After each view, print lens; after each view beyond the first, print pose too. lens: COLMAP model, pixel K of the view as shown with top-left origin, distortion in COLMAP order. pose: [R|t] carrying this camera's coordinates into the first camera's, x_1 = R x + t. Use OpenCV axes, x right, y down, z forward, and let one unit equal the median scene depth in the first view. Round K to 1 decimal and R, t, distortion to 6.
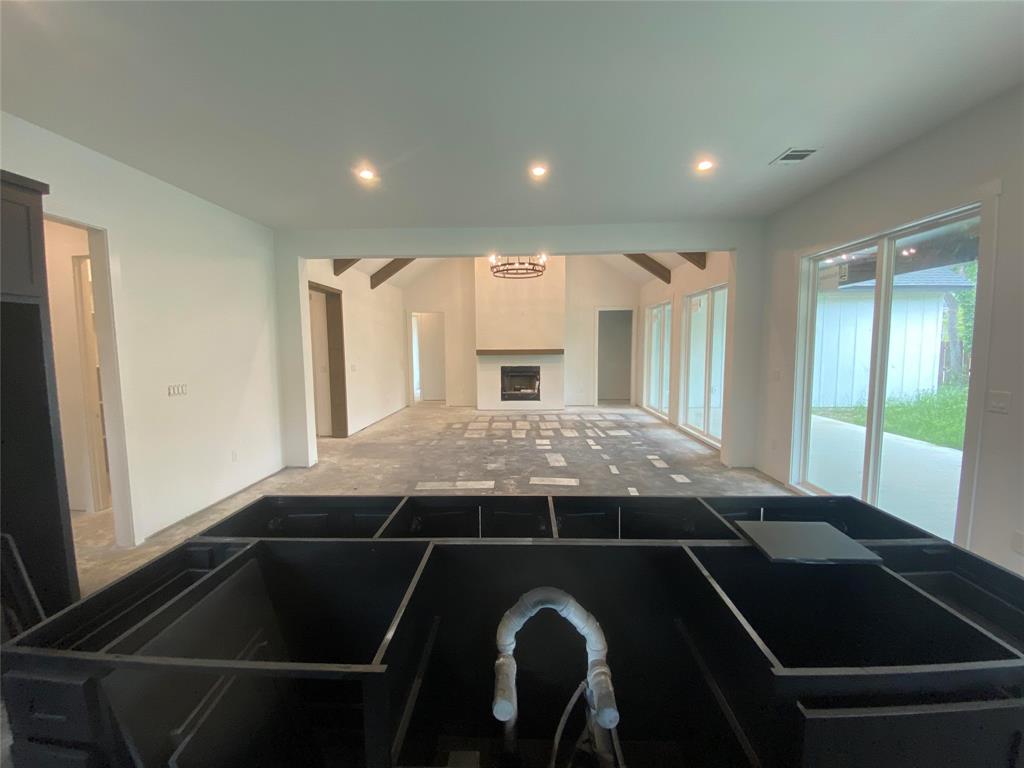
lens RADIAL K [[418.6, 0, 513.8], [0, 418.6, 381.9], [0, 0, 1]] dist [-0.006008, -0.008573]
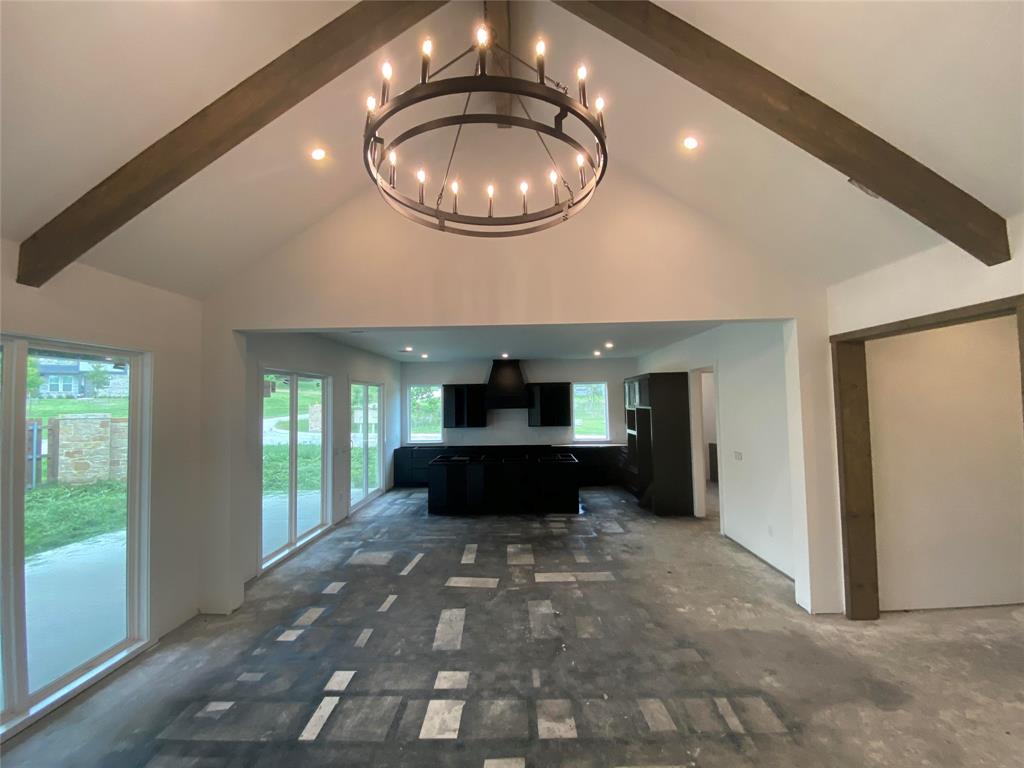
lens RADIAL K [[418.6, 0, 504.2], [0, 418.6, 379.2], [0, 0, 1]] dist [-0.006008, -0.008573]
pose [[-0.999401, 0.029282, 0.018431, -0.005214], [0.029724, 0.999265, 0.024217, -0.216818], [-0.017708, 0.024750, -0.999537, 1.719438]]
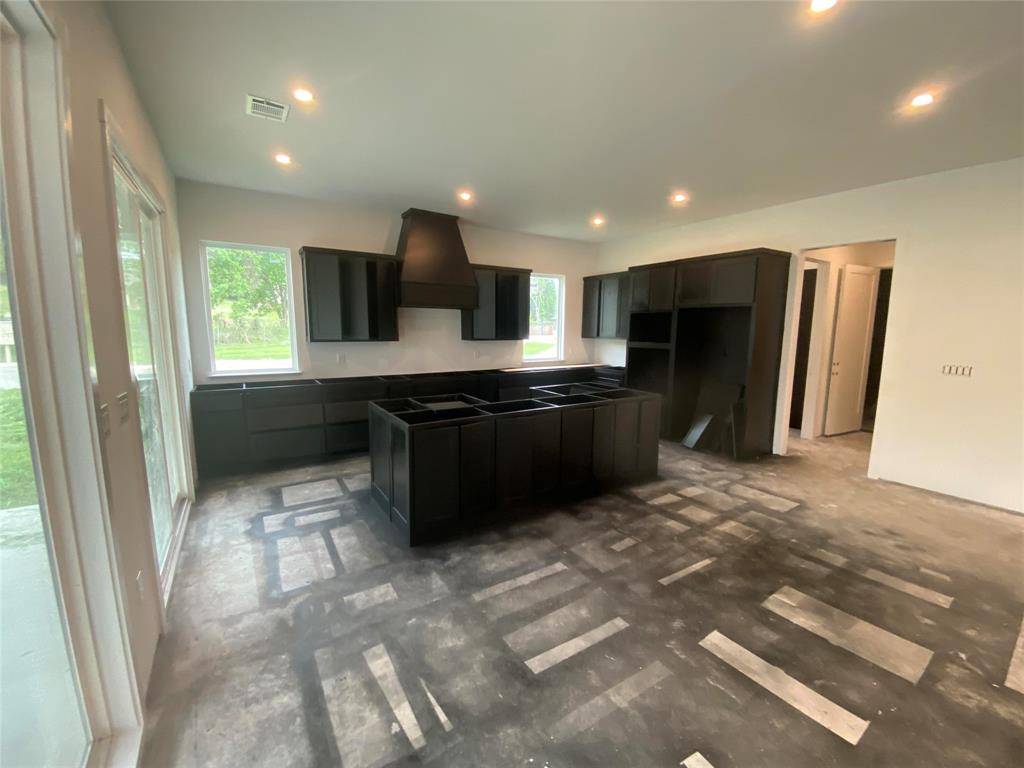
lens RADIAL K [[418.6, 0, 514.2], [0, 418.6, 390.0], [0, 0, 1]] dist [-0.006008, -0.008573]
pose [[-0.824091, 0.096994, -0.558092, 0.461273], [-0.042571, 0.971840, 0.231763, -0.088136], [0.564855, 0.214753, -0.796756, 0.829260]]
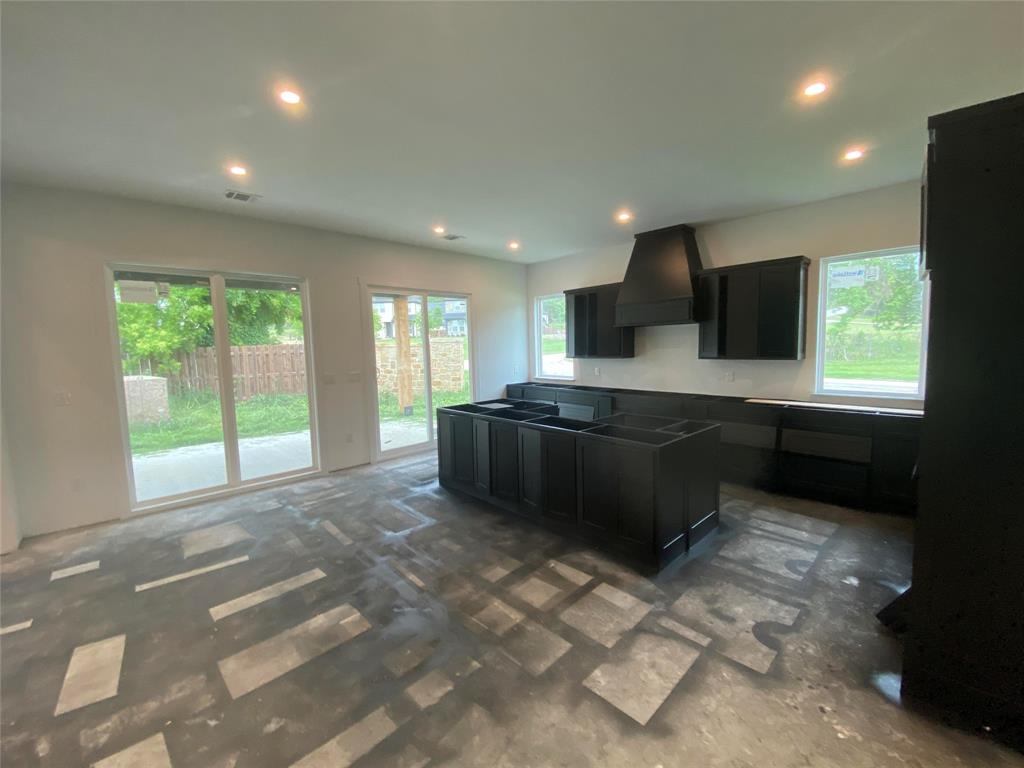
lens RADIAL K [[418.6, 0, 498.0], [0, 418.6, 383.1], [0, 0, 1]] dist [-0.006008, -0.008573]
pose [[-0.700805, -0.039100, 0.712280, -0.432907], [0.085922, 0.986601, 0.138696, -0.071401], [-0.708159, 0.158399, -0.688055, 0.839425]]
